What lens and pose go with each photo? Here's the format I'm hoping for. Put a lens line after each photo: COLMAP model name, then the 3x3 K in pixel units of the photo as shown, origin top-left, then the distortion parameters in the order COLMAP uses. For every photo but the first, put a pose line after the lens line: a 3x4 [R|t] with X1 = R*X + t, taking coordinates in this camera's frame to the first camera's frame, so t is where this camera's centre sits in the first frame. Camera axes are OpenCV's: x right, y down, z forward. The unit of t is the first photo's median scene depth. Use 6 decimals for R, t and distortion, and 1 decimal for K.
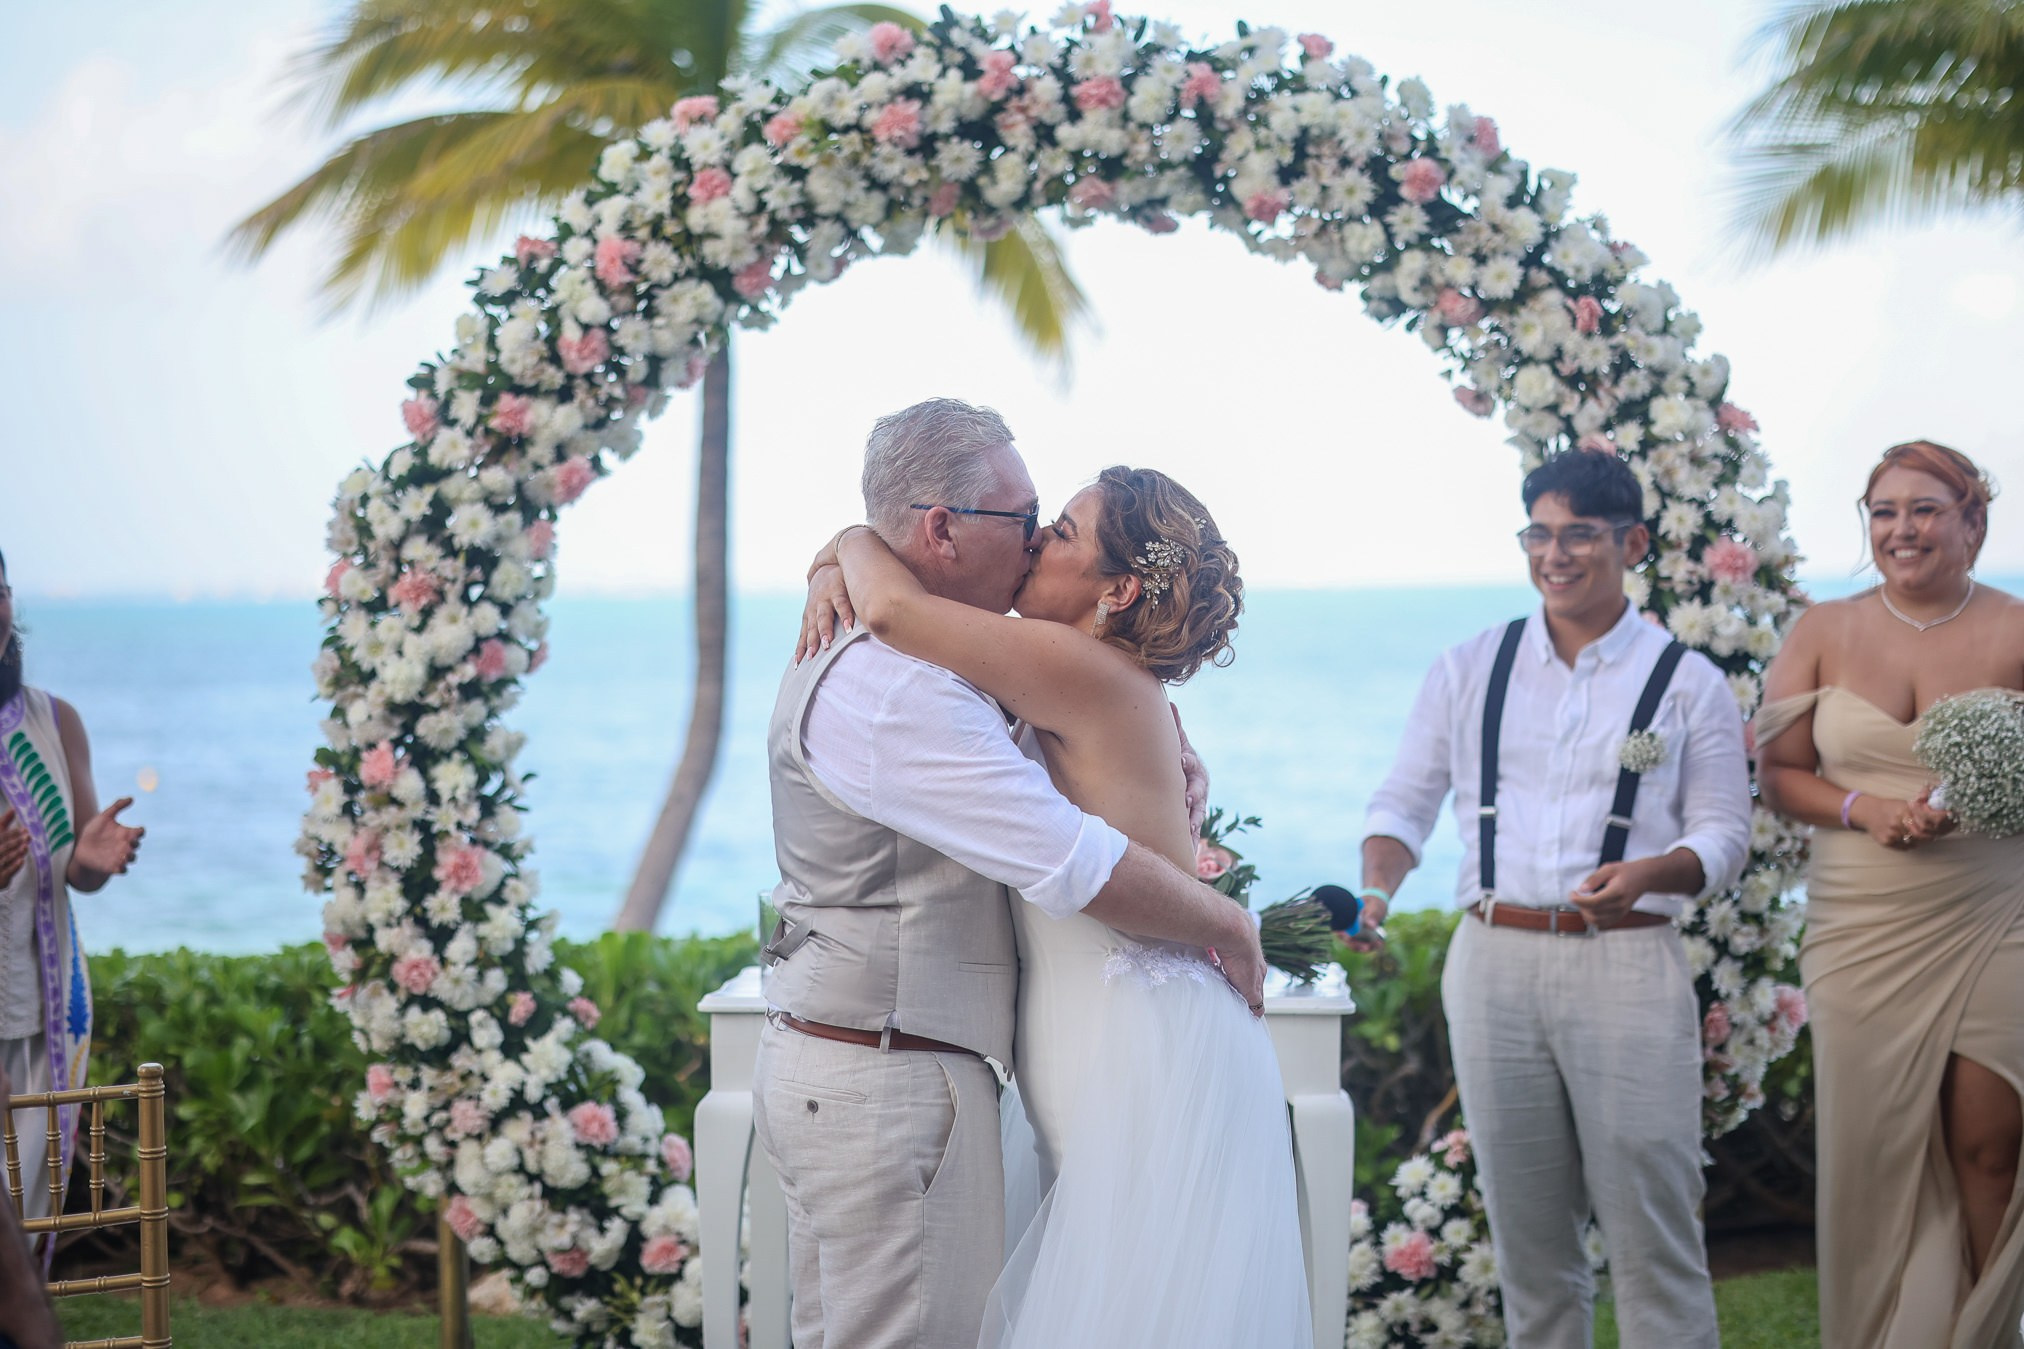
lens RADIAL K [[4677.4, 0, 1040.9], [0, 4677.4, 628.6], [0, 0, 1]] dist [0.401775, -0.255772]
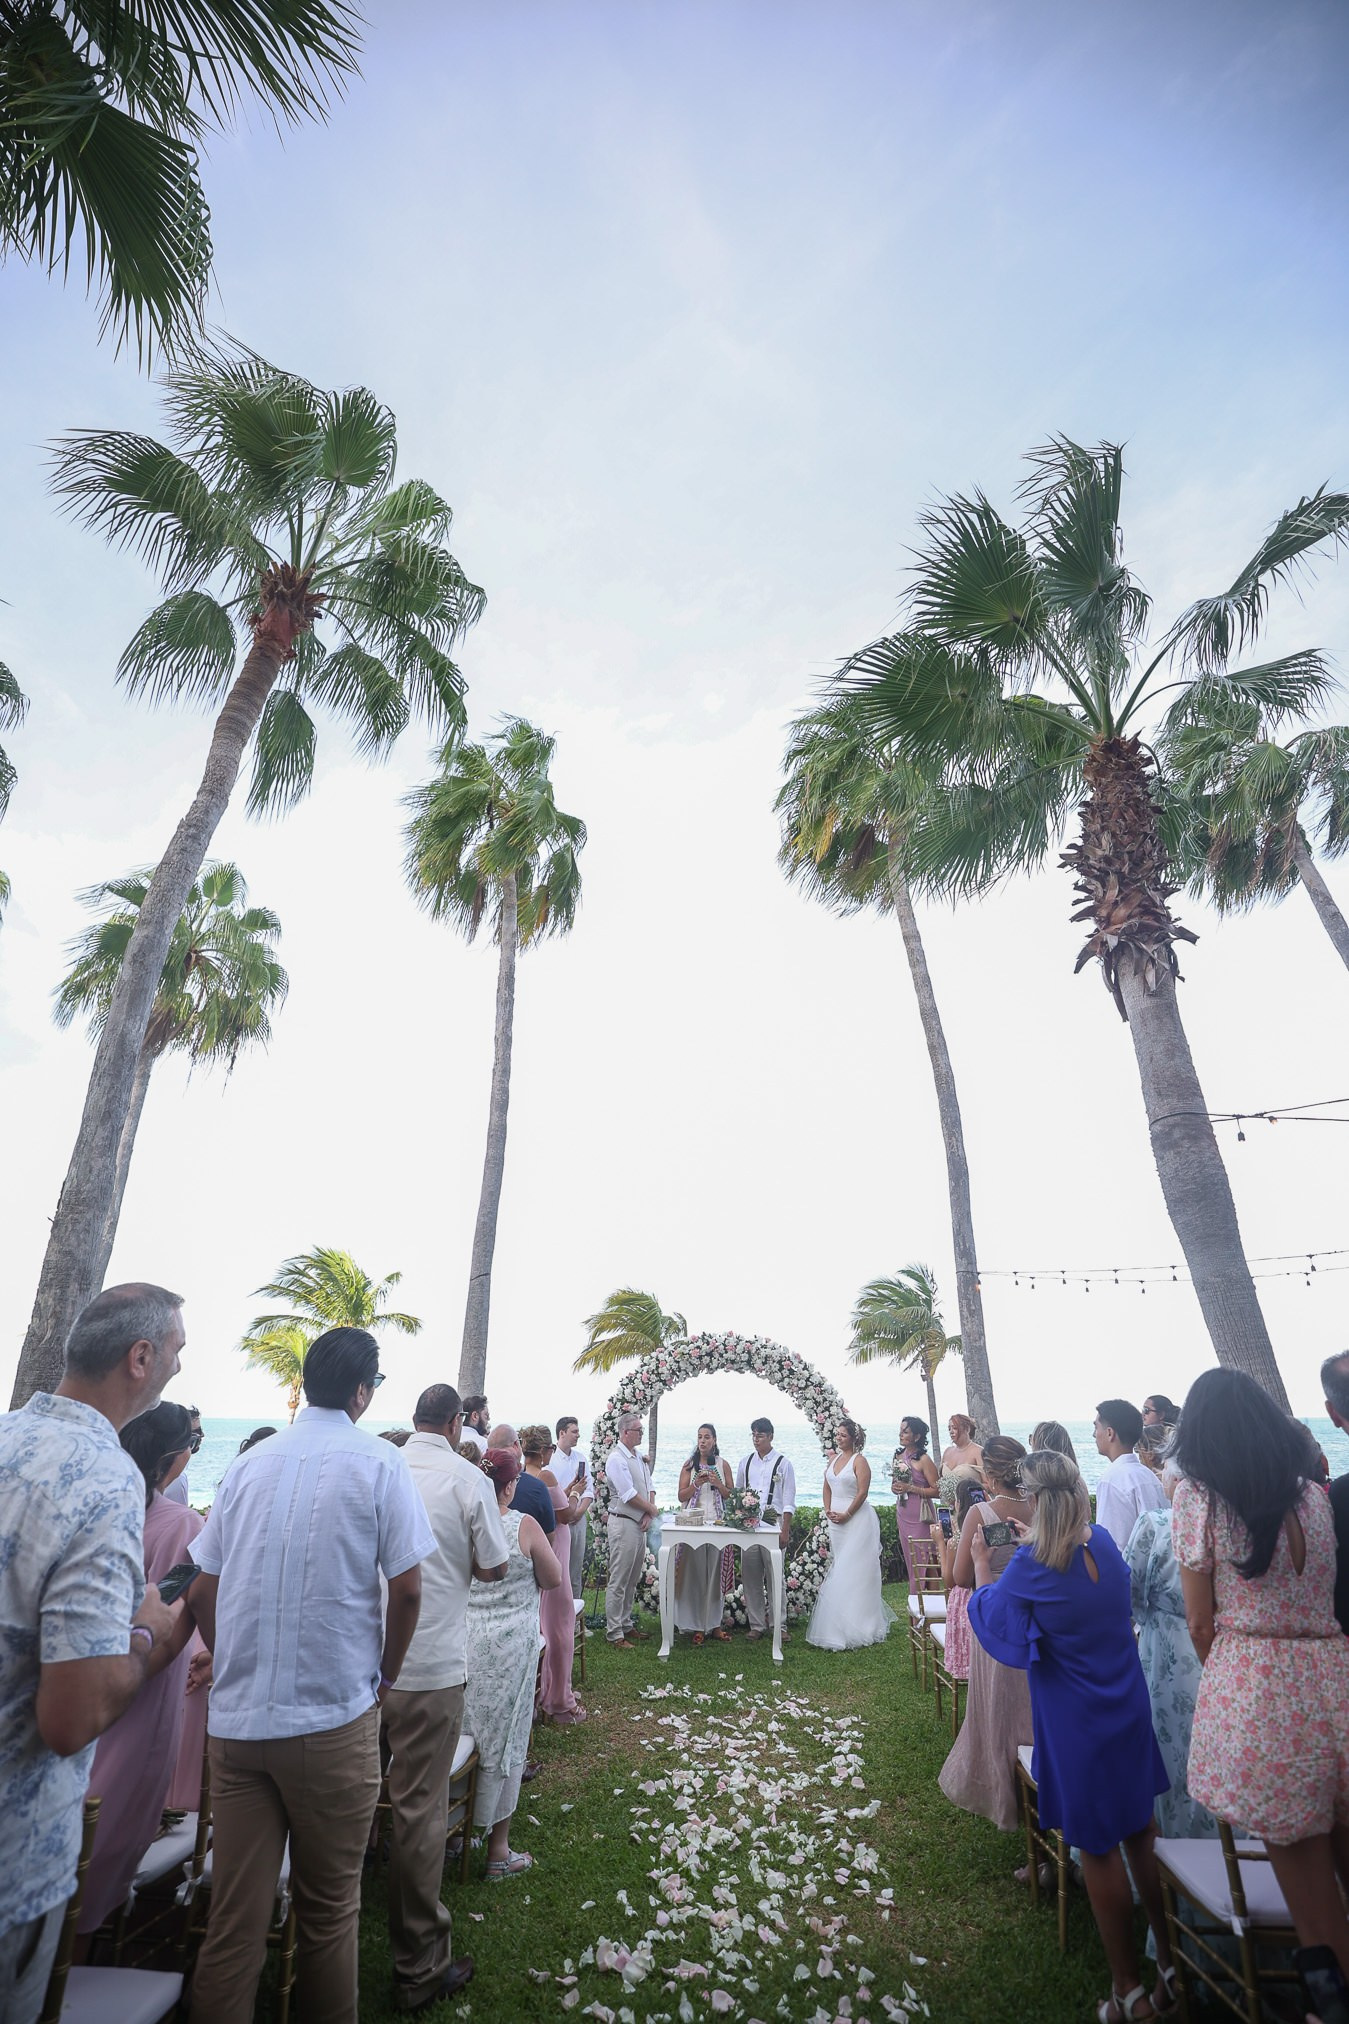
lens RADIAL K [[876.3, 0, 674.5], [0, 876.3, 1012.0], [0, 0, 1]] dist [-0.056751, 0.028129]
pose [[0.999032, -0.001686, -0.043963, -0.008689], [-0.017792, 0.898425, -0.438766, -0.015750], [0.040238, 0.439124, 0.897525, -0.133622]]
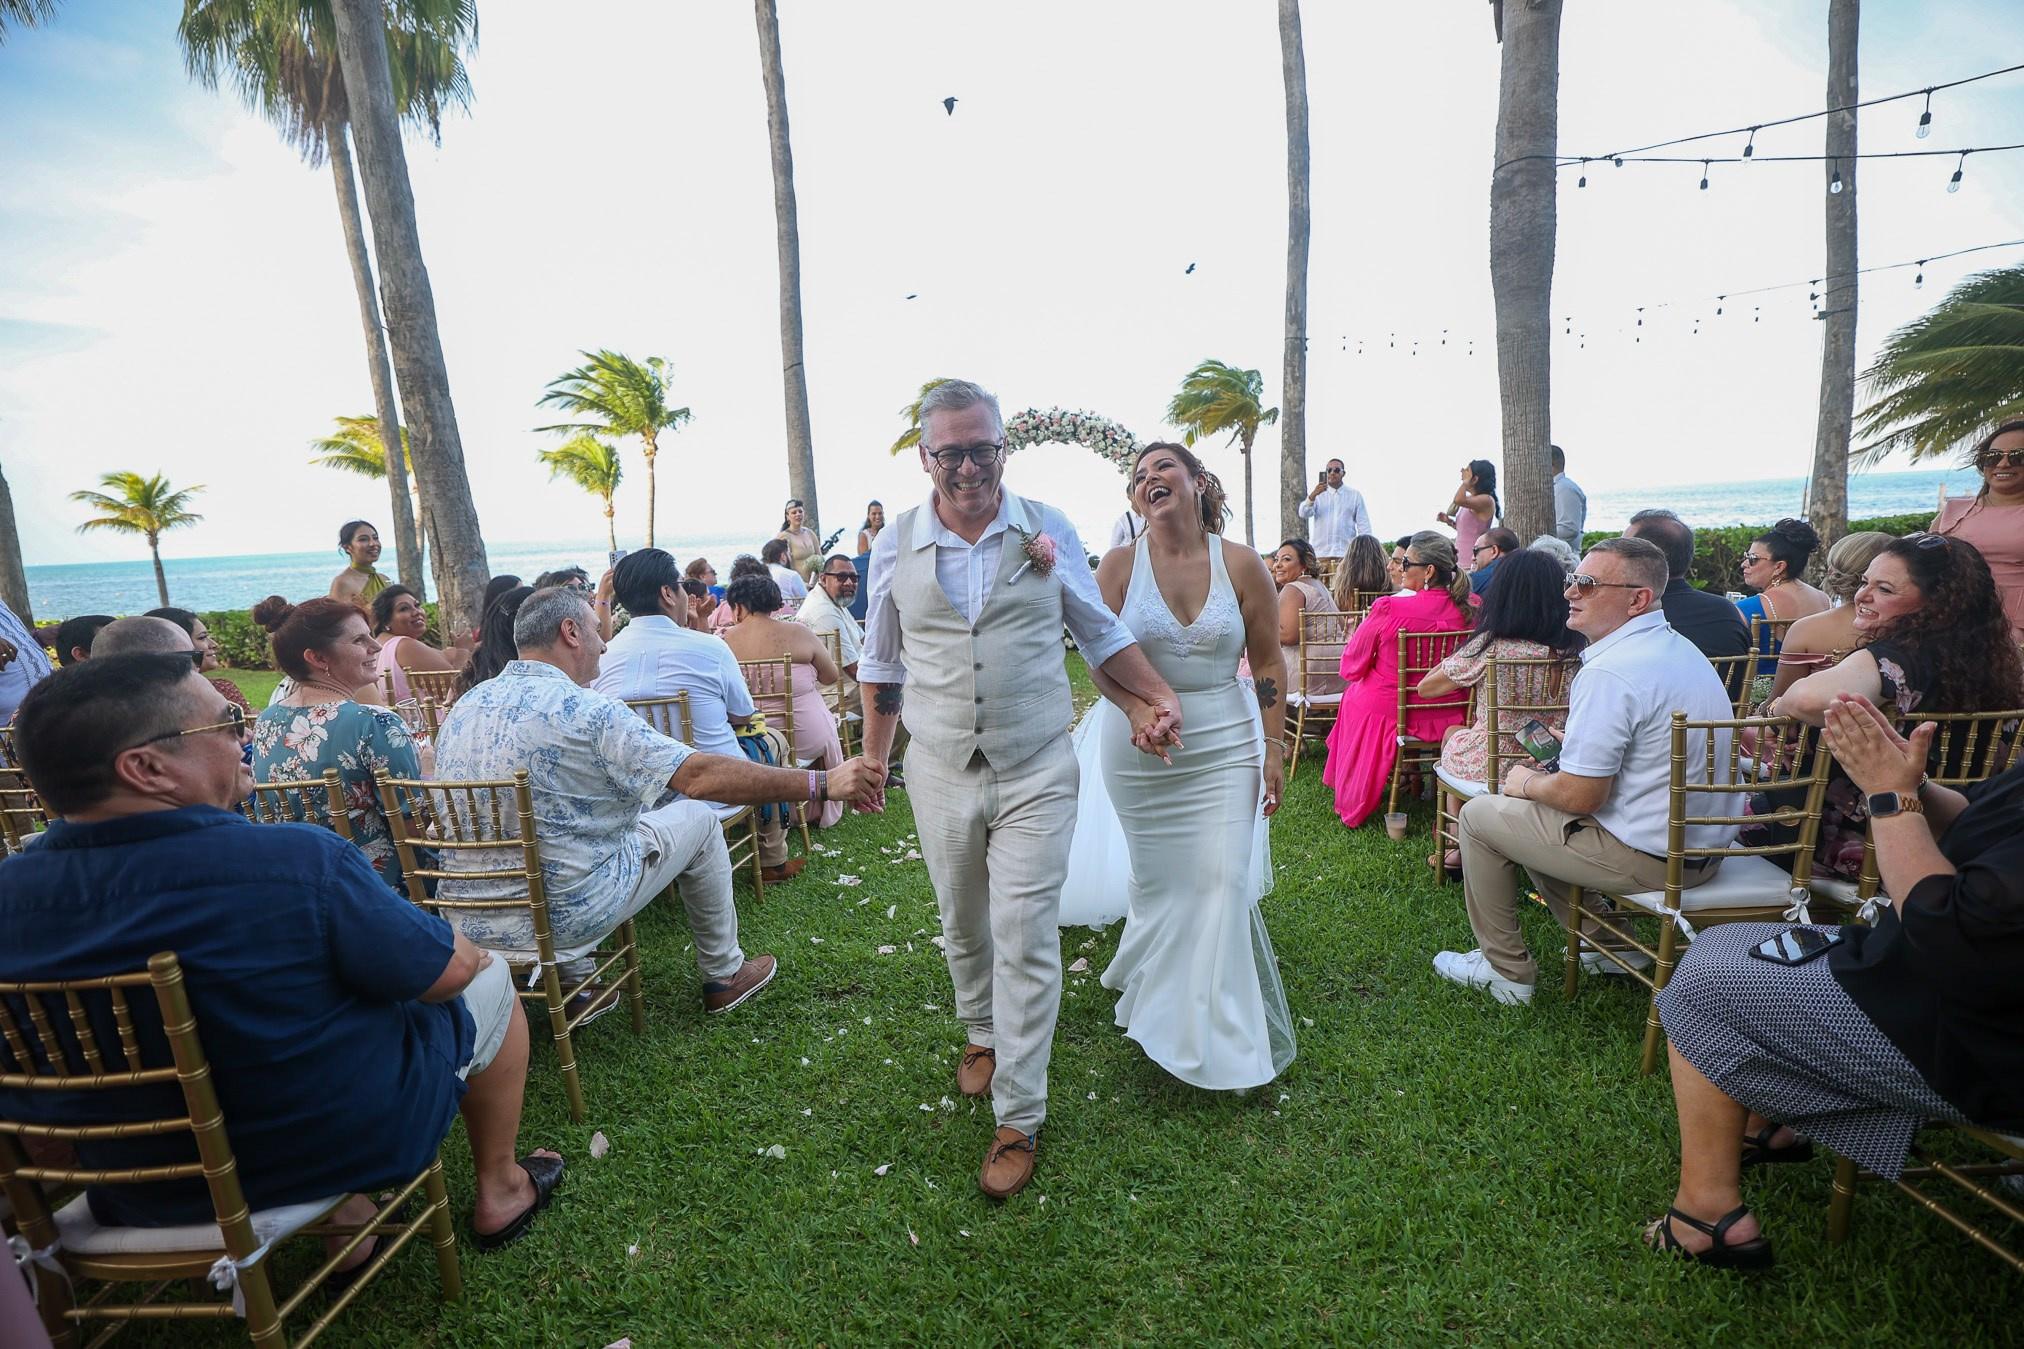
lens RADIAL K [[959.9, 0, 1012.0], [0, 959.9, 674.5], [0, 0, 1]] dist [-0.025139, 0.000165]
pose [[0.999324, -0.029720, -0.021638, -0.026668], [0.032715, 0.987426, 0.154660, 0.012746], [0.016769, -0.155263, 0.987731, -0.240663]]
